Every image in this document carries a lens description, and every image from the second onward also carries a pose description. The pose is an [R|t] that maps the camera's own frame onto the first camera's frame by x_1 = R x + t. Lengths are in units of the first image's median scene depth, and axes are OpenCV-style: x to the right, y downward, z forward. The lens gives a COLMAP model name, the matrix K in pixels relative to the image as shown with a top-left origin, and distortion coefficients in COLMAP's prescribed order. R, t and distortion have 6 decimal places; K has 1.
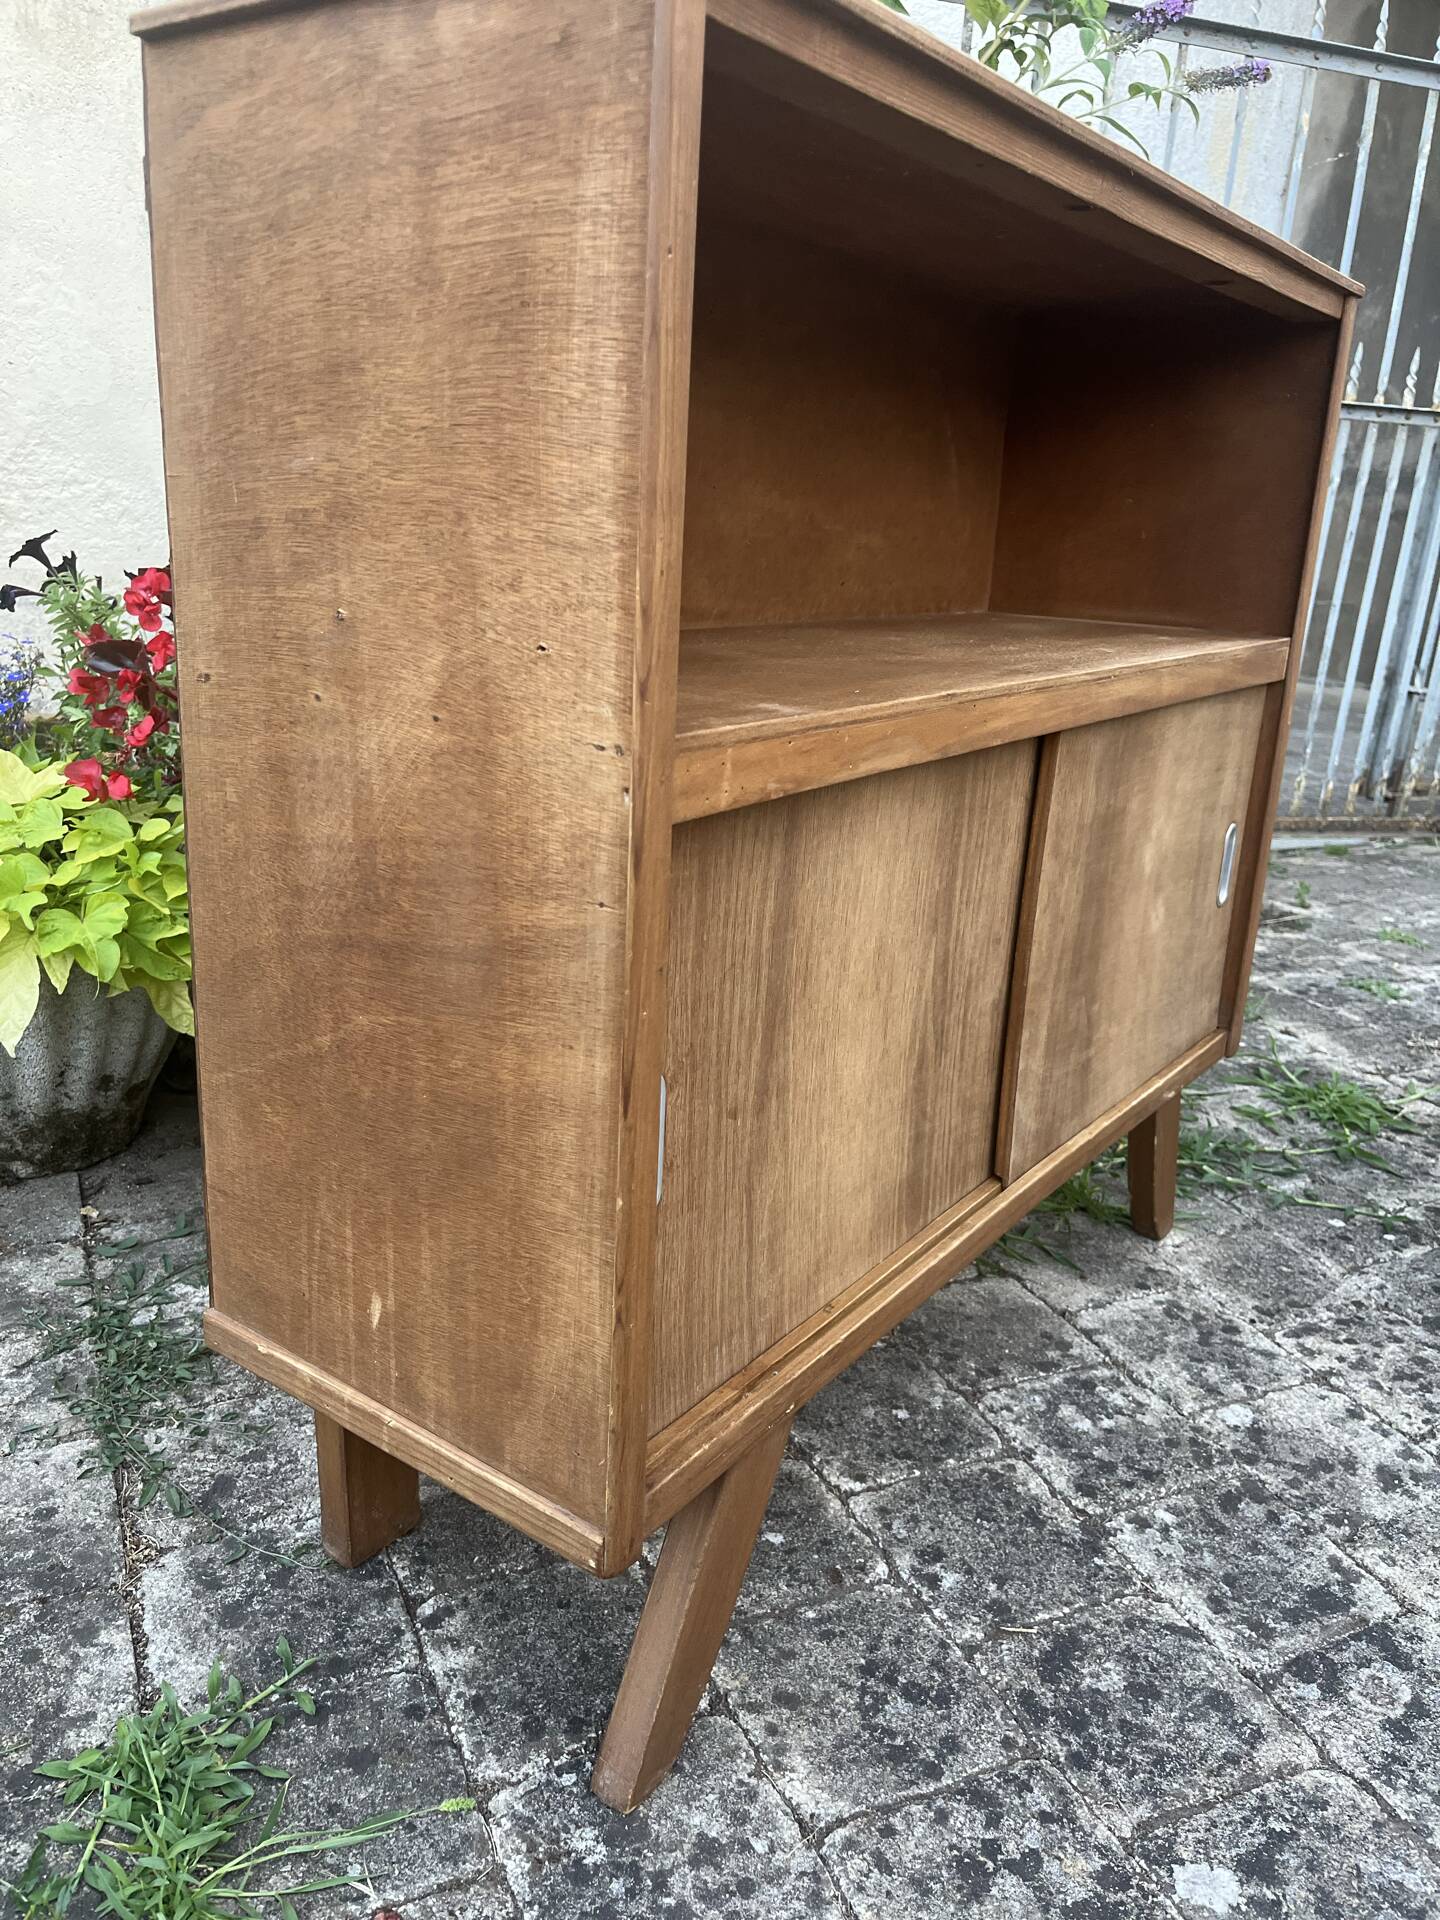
lens RADIAL K [[1447.8, 0, 720.0], [0, 1447.8, 960.0], [0, 0, 1]] dist [0.085981, -0.136063]
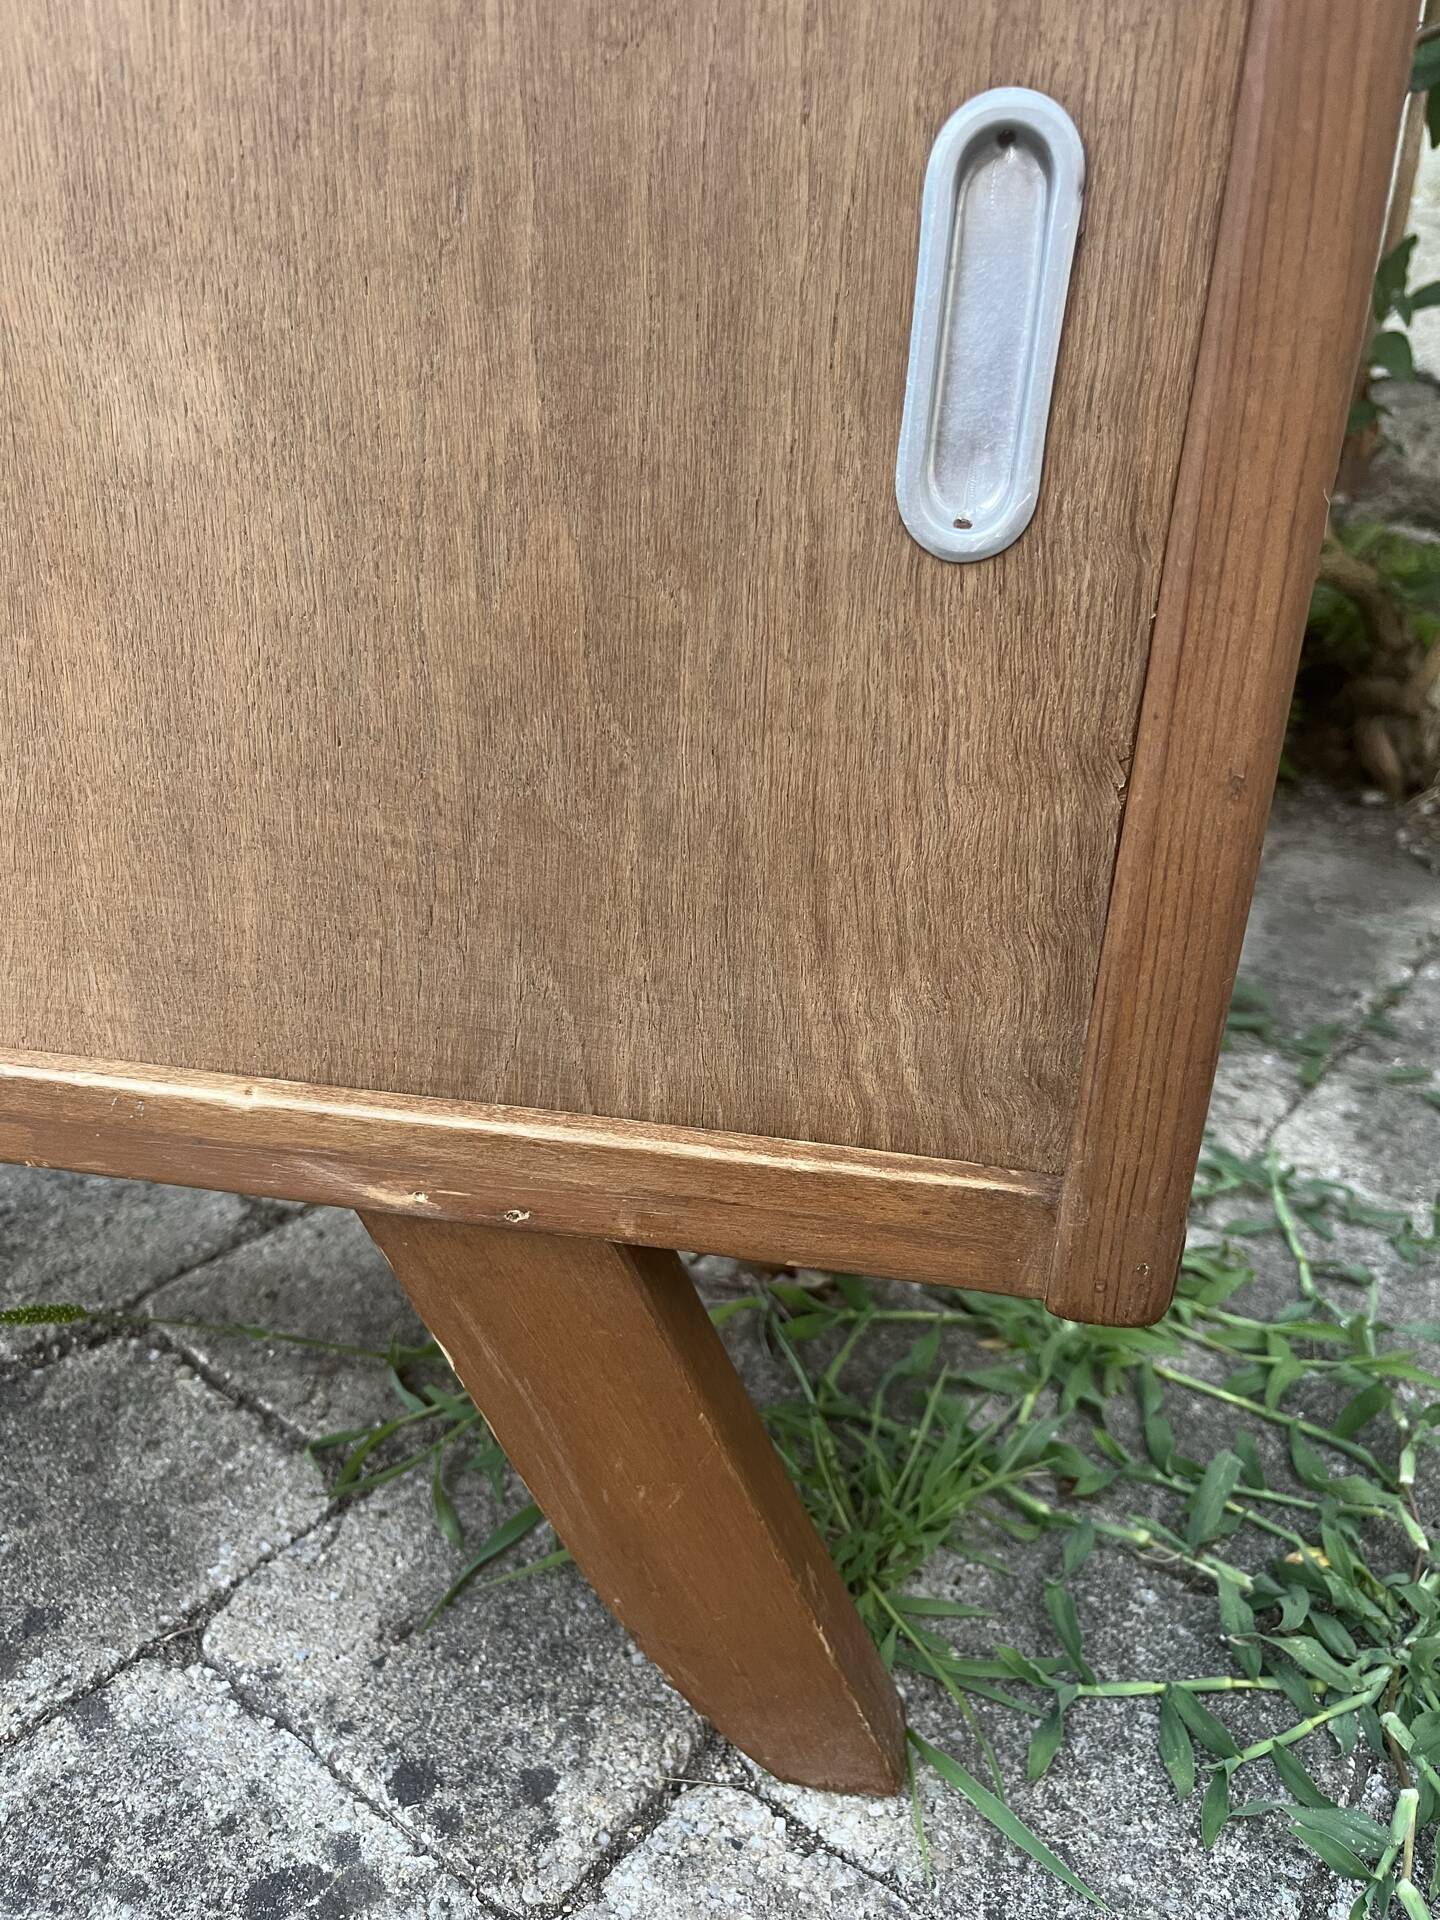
lens RADIAL K [[1474.2, 0, 717.7], [0, 1474.2, 987.1], [0, 0, 1]] dist [0.097981, -0.168365]
pose [[0.464018, 0.325099, -0.824013, 0.777048], [-0.283639, 0.935773, 0.209470, -0.021234], [0.839188, 0.136525, 0.526426, 1.296568]]
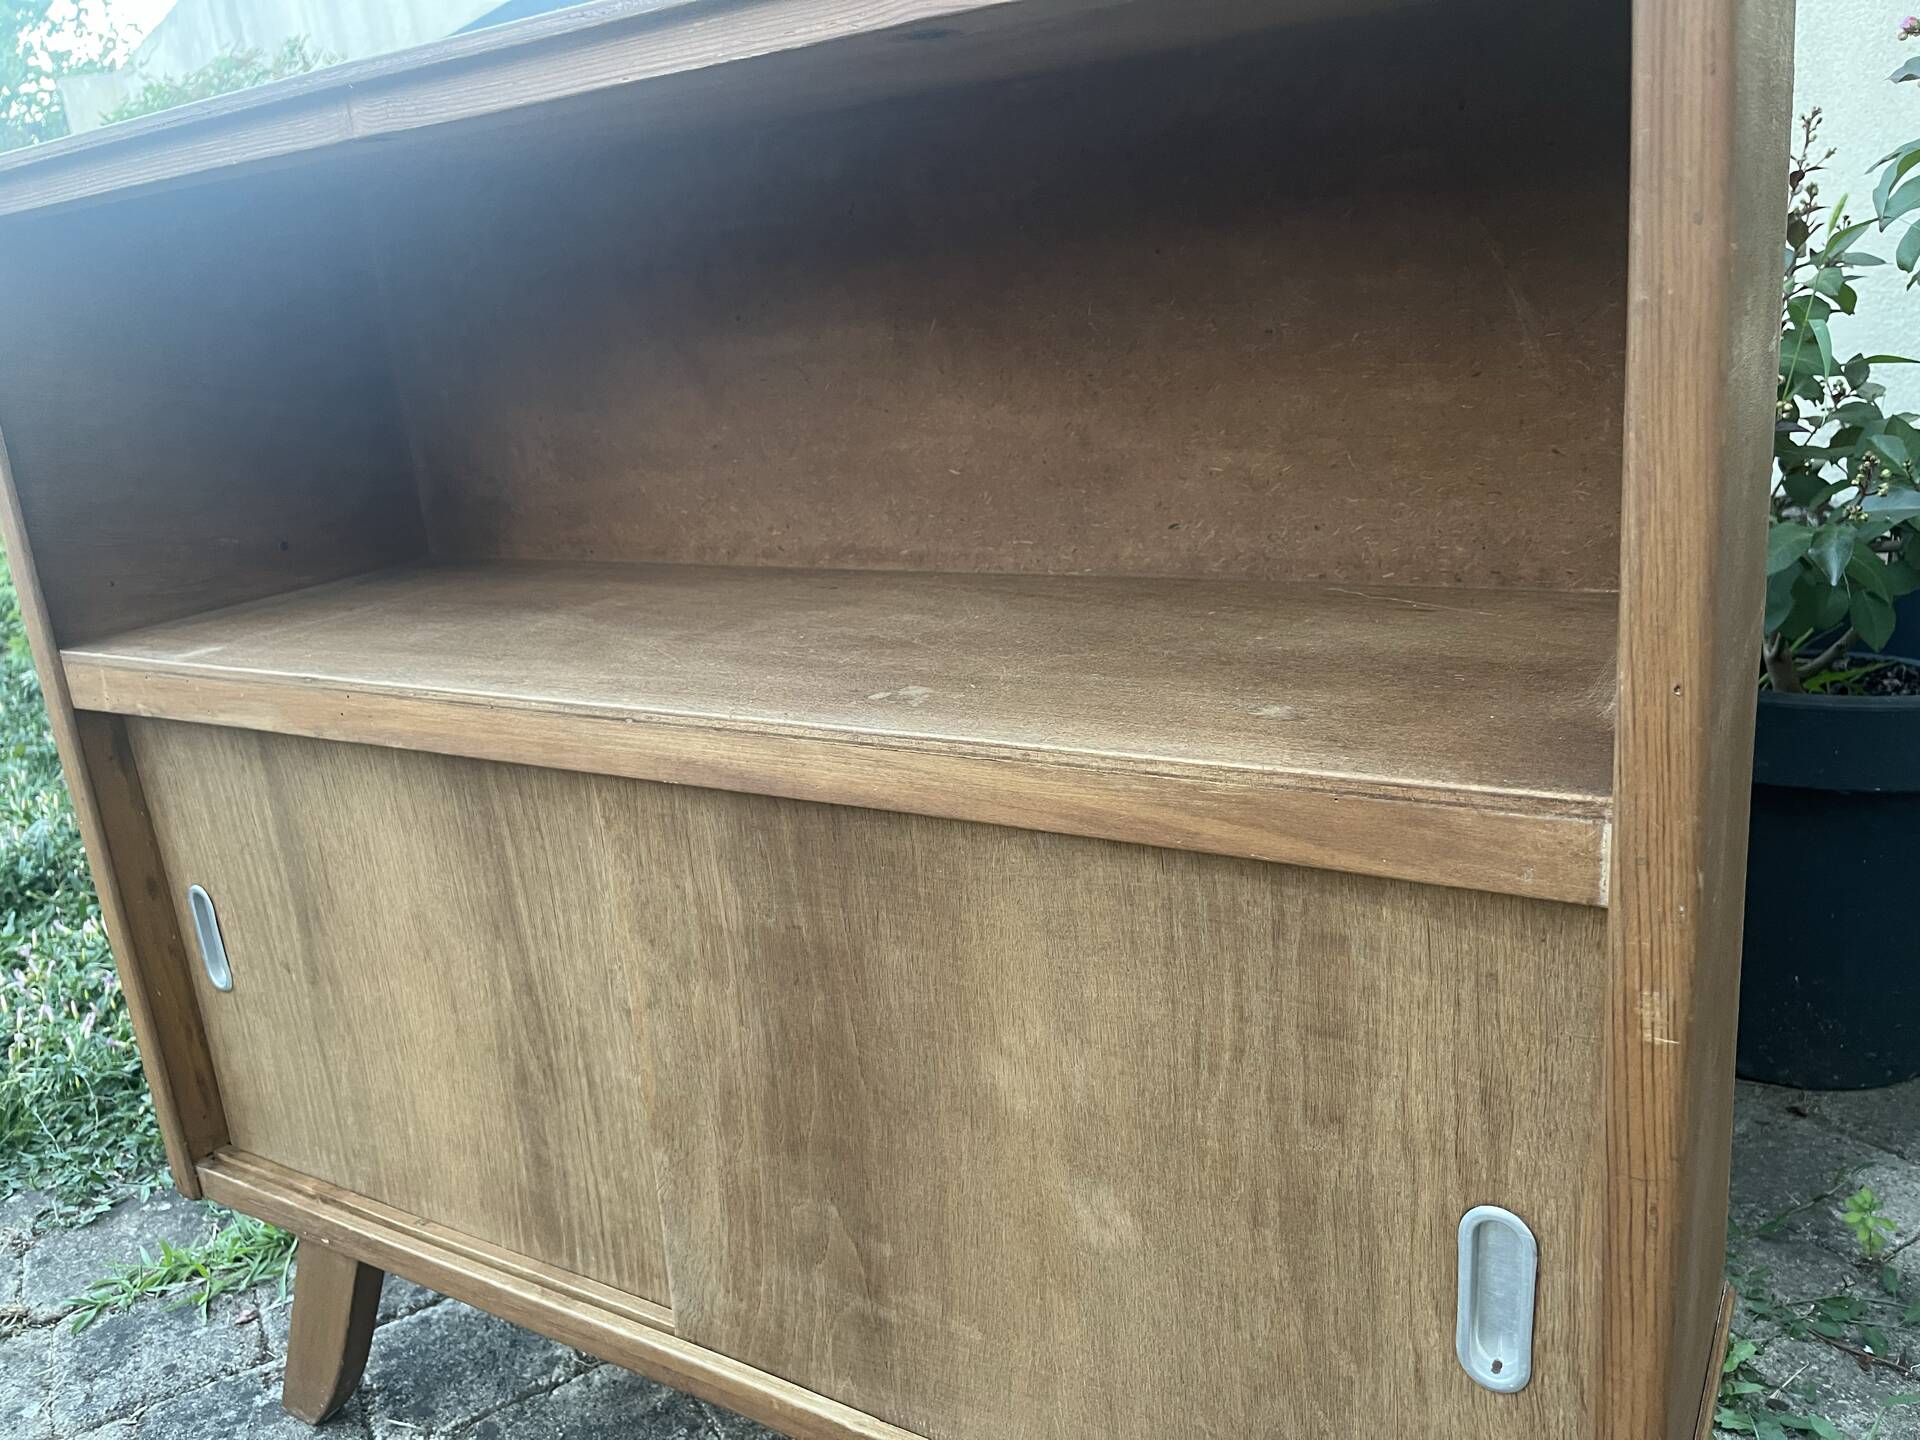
lens RADIAL K [[1465.3, 0, 960.0], [0, 1465.3, 720.0], [0, 0, 1]] dist [0.077873, -0.121083]
pose [[0.067325, 0.224690, -0.972102, 1.030691], [-0.211131, 0.955456, 0.206220, -0.399757], [0.975136, 0.191357, 0.111765, 1.156948]]
